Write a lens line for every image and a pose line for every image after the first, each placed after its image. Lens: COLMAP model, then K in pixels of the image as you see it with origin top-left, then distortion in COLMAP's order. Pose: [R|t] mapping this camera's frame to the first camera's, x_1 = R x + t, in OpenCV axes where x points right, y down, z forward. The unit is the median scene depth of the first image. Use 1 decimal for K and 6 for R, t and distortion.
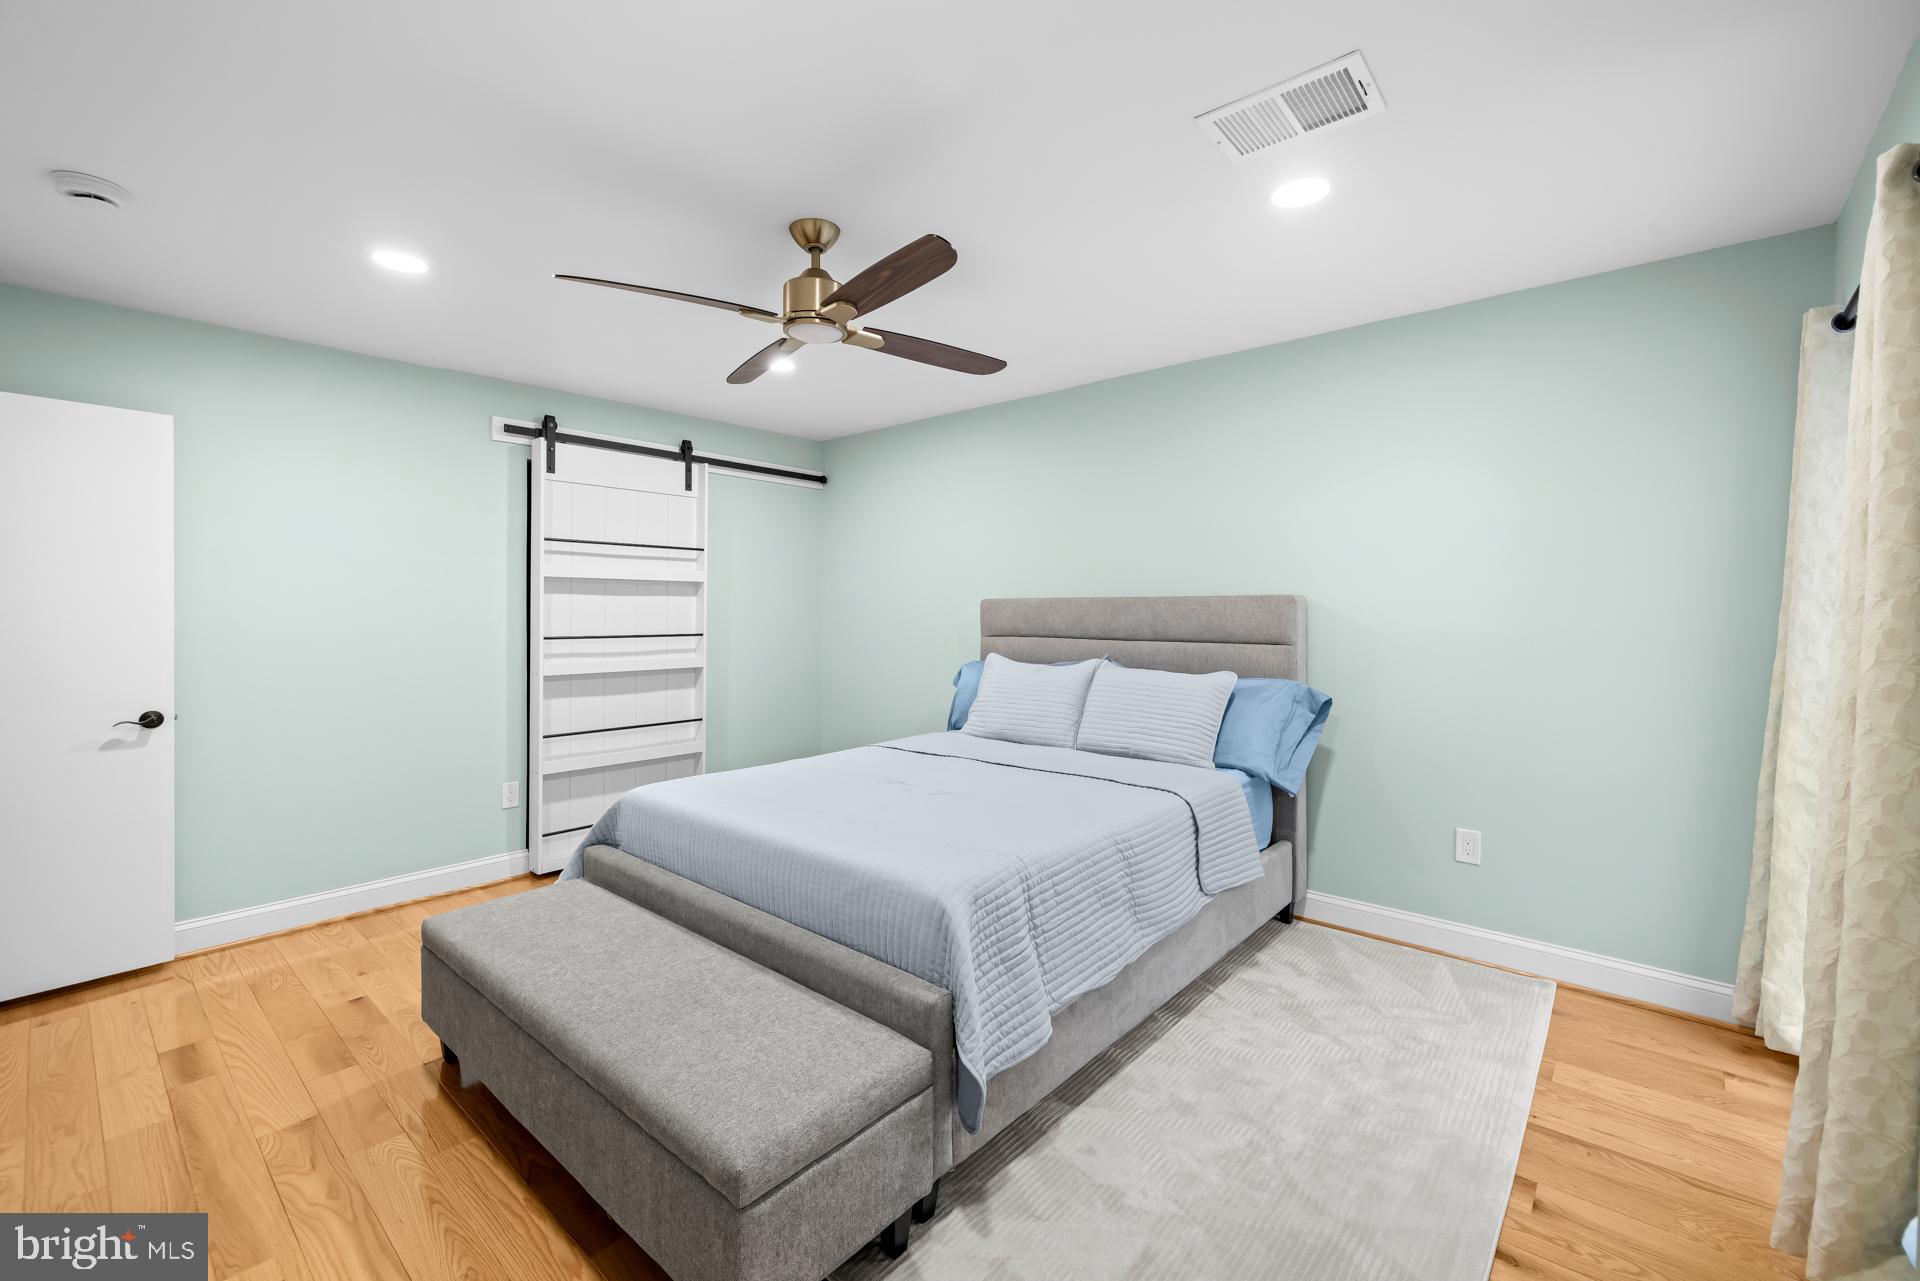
lens RADIAL K [[815.8, 0, 966.6], [0, 815.8, 603.3], [0, 0, 1]] dist [-0.000521, -0.000133]
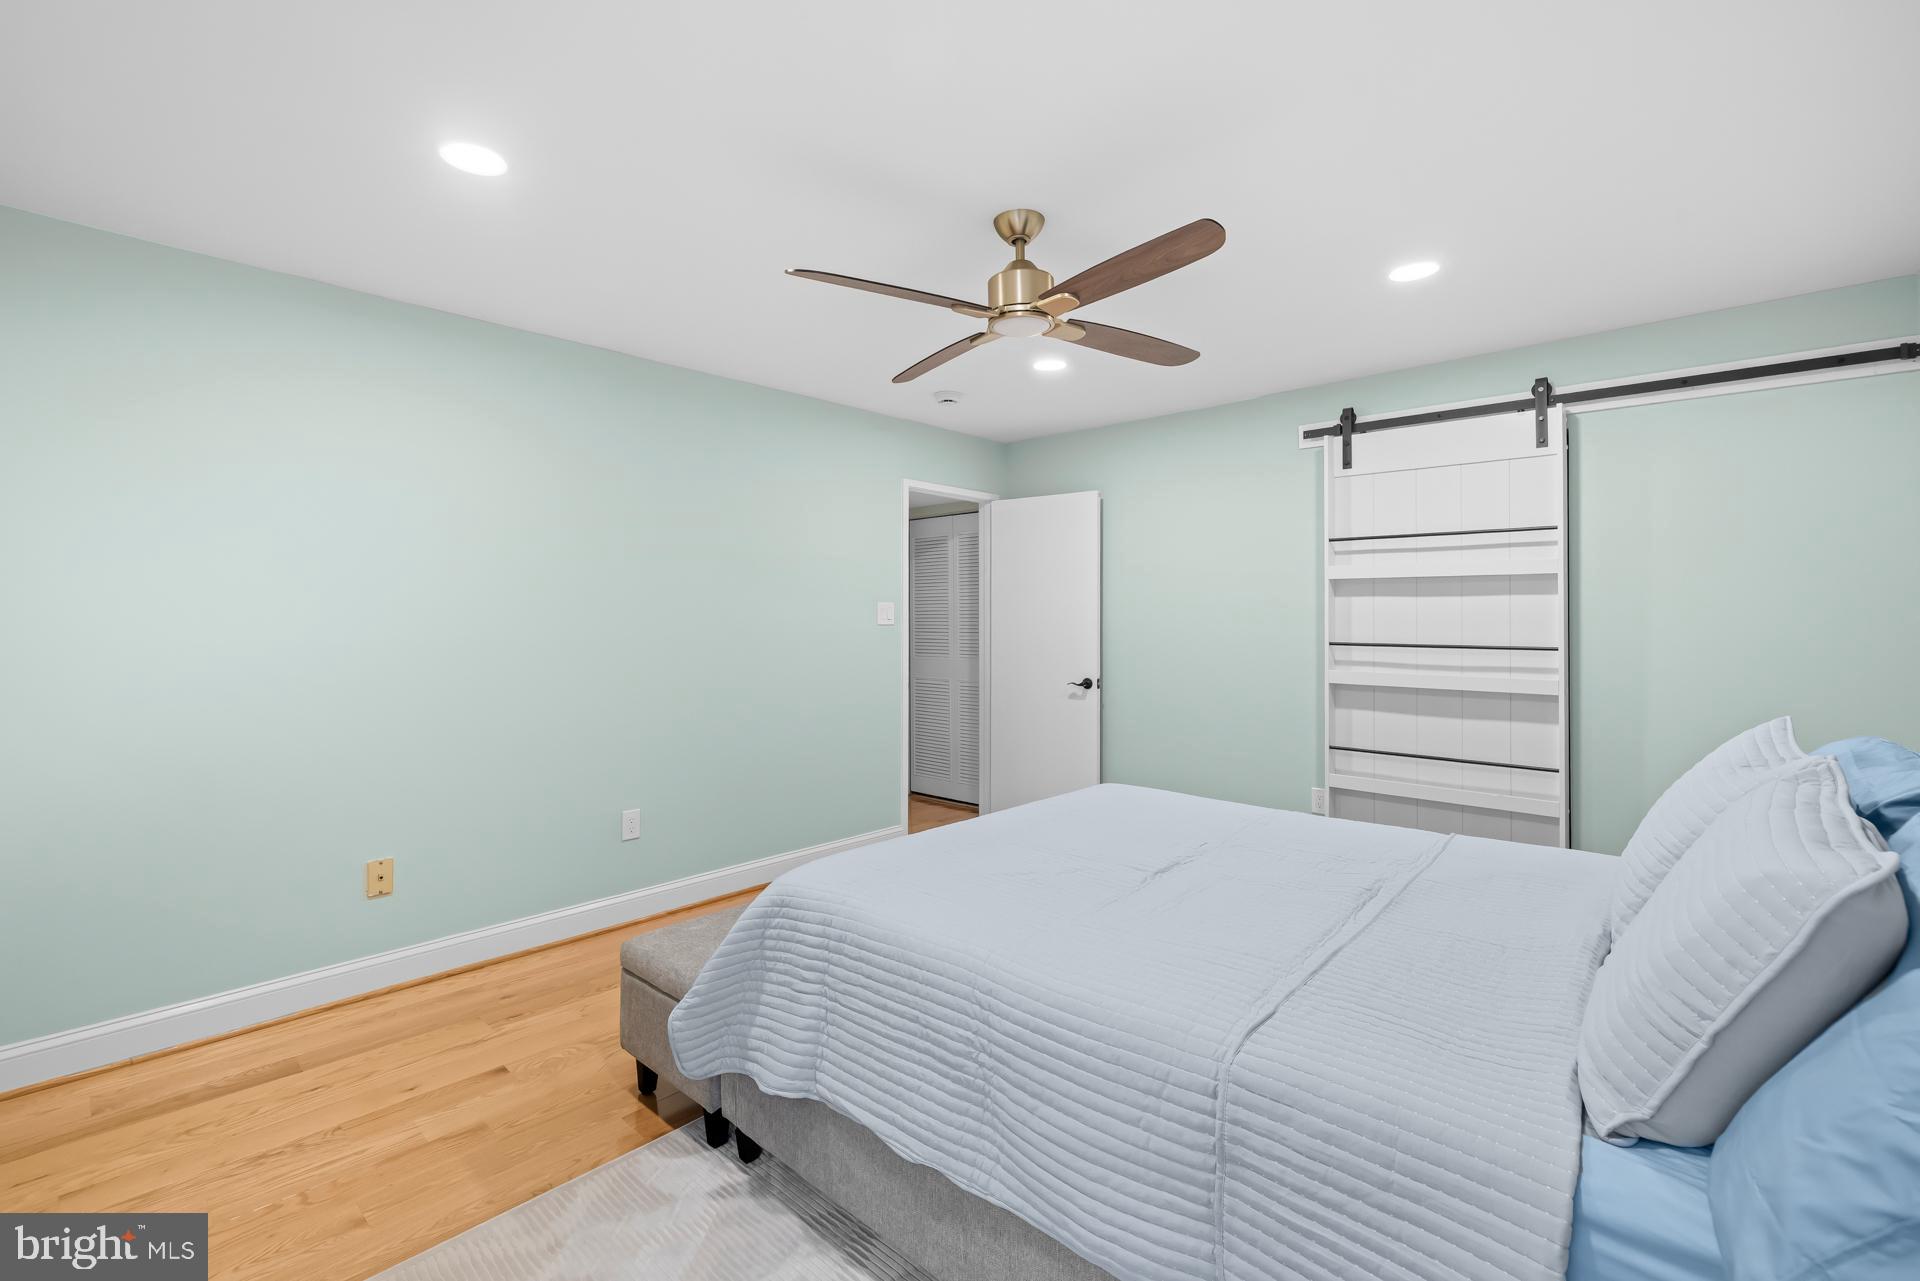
lens RADIAL K [[812.0, 0, 930.7], [0, 812.0, 614.9], [0, 0, 1]] dist [0.001237, -0.000563]
pose [[-0.039755, -0.004740, -0.999198, 0.596633], [0.007650, 0.999958, -0.005048, 0.013272], [0.999180, -0.007844, -0.039717, 0.742082]]
